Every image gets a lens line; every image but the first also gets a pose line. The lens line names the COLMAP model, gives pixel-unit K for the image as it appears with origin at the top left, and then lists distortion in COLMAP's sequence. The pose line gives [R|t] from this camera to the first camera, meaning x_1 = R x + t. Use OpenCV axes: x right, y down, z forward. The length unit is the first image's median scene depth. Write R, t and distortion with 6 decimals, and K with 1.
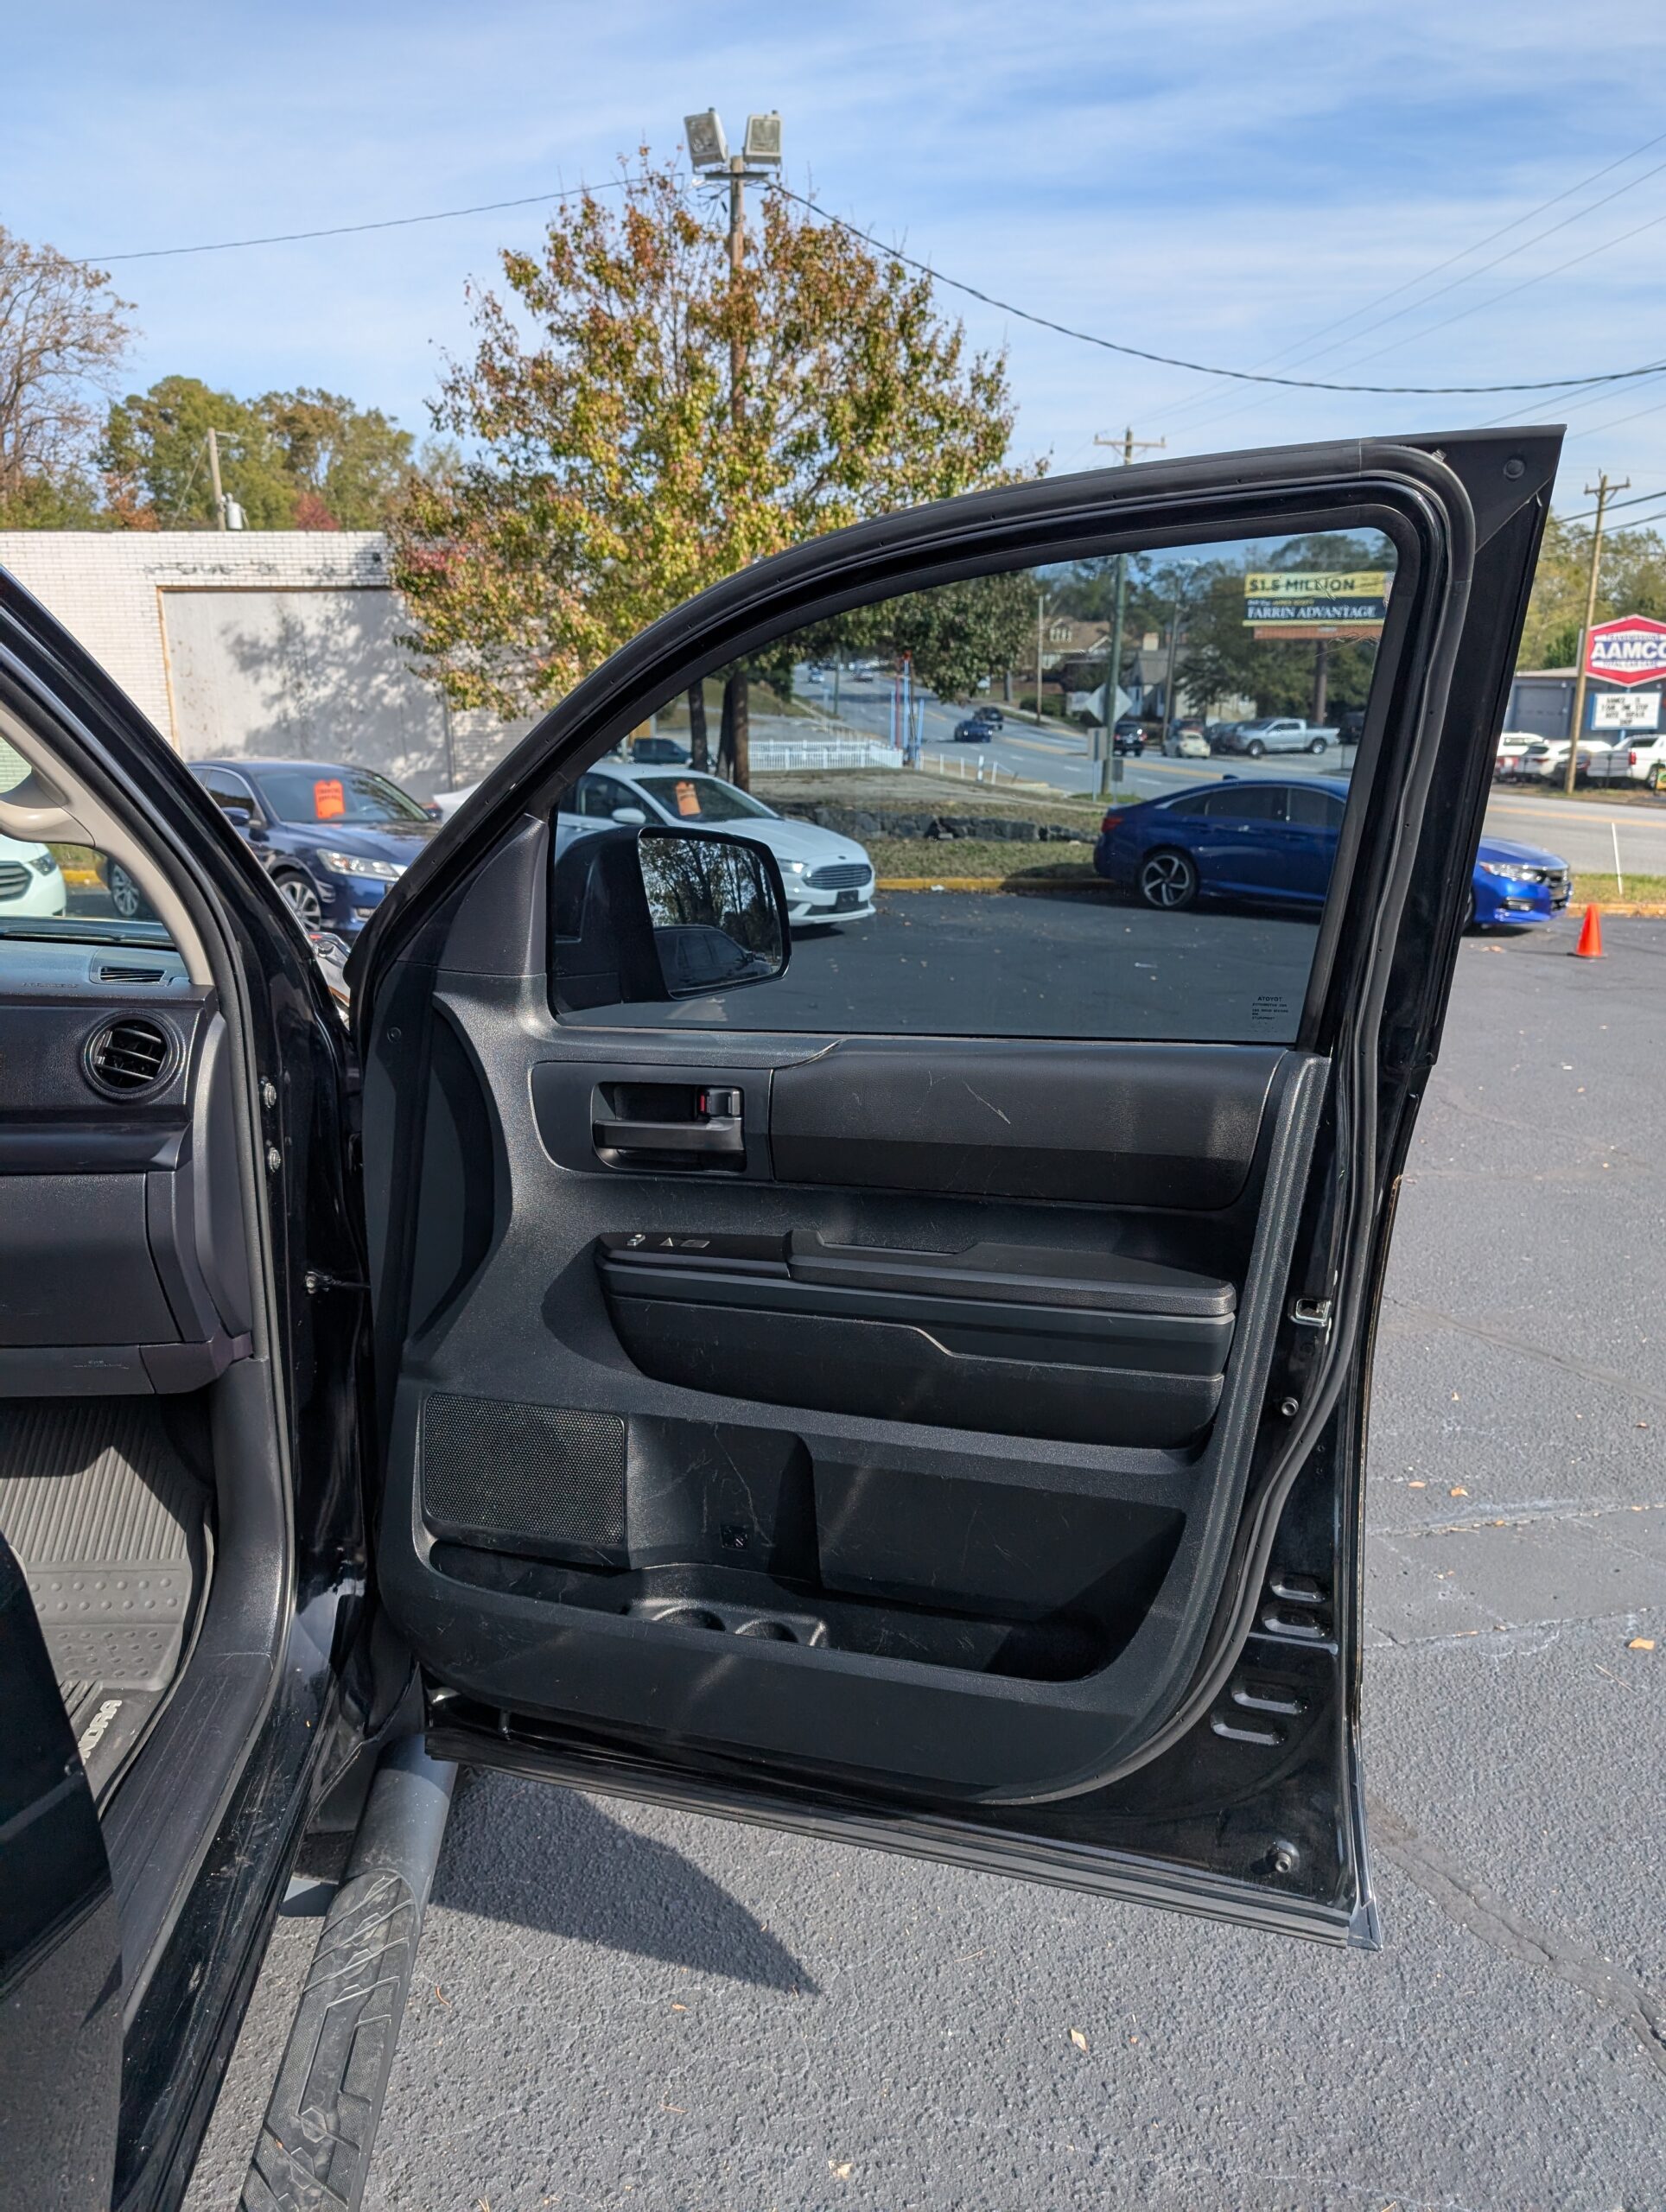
lens RADIAL K [[1598.4, 0, 819.6], [0, 1598.4, 1096.2], [0, 0, 1]] dist [0.013474, -0.004103]
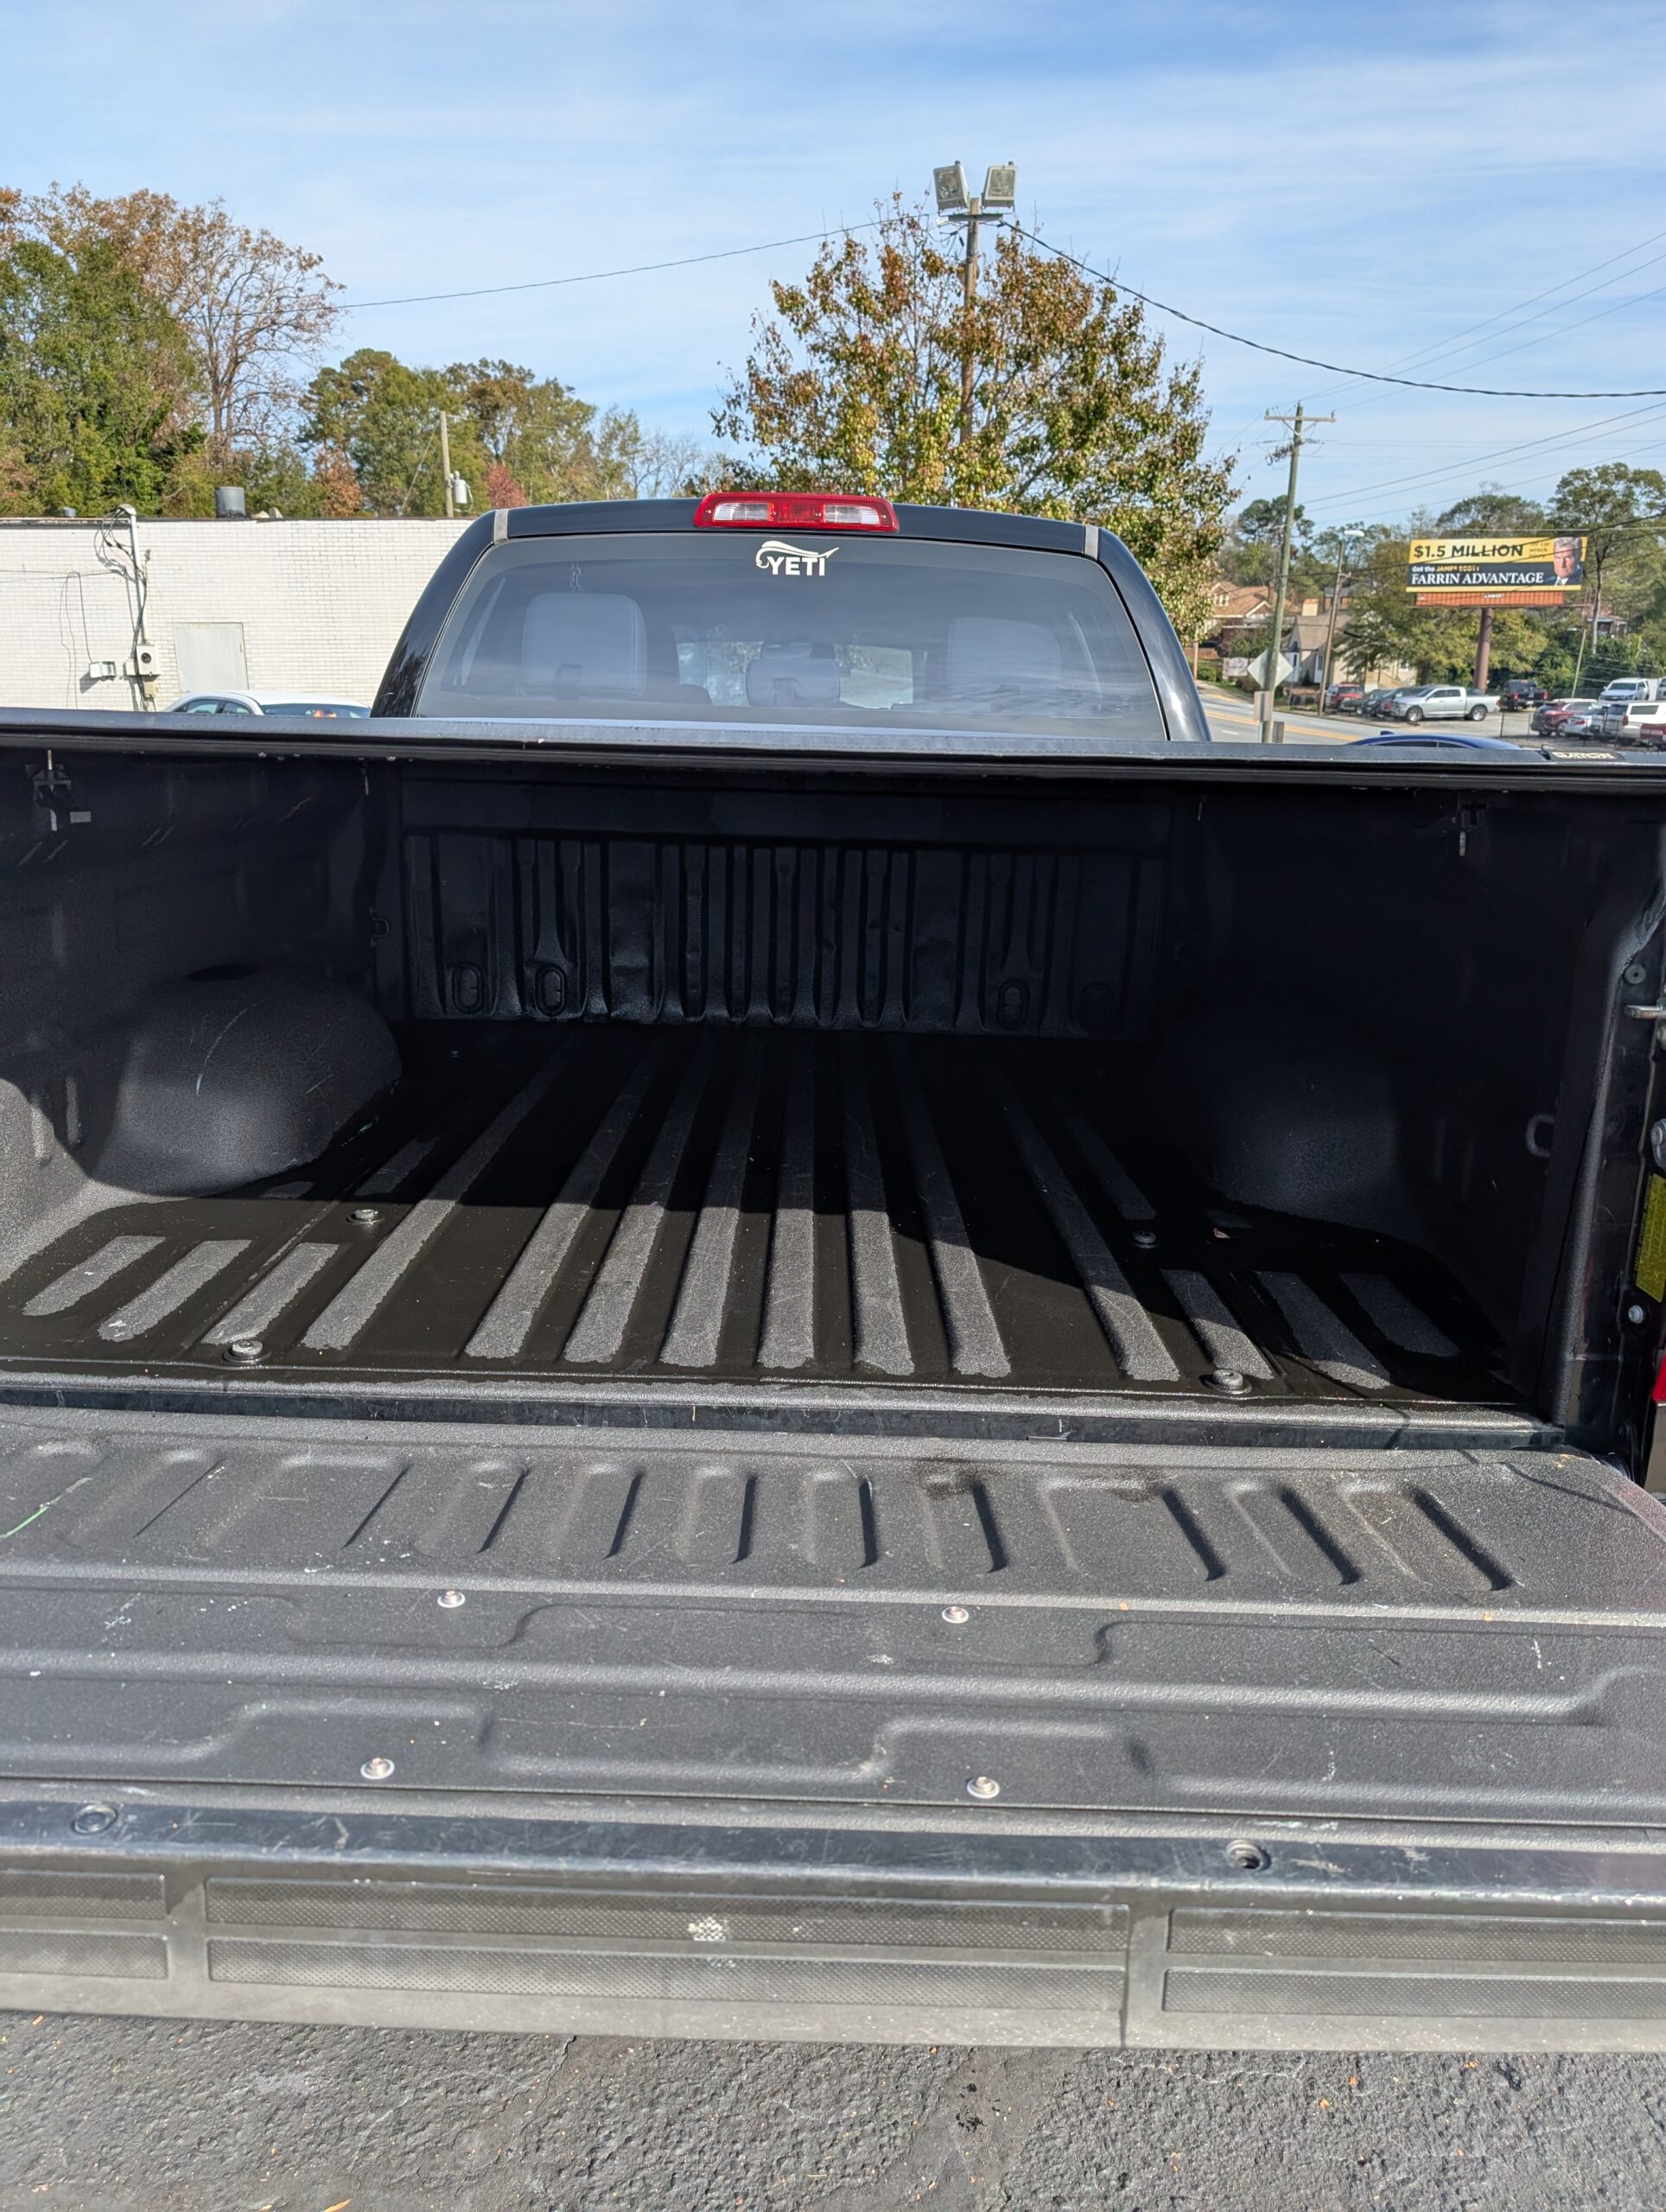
lens RADIAL K [[1598.4, 0, 811.6], [0, 1598.4, 1085.4], [0, 0, 1]] dist [0.013474, -0.004103]
pose [[0.995706, 0.029968, -0.087589, -0.042586], [-0.028634, 0.999455, 0.016456, 0.041698], [0.088034, -0.013877, 0.996021, -0.167867]]
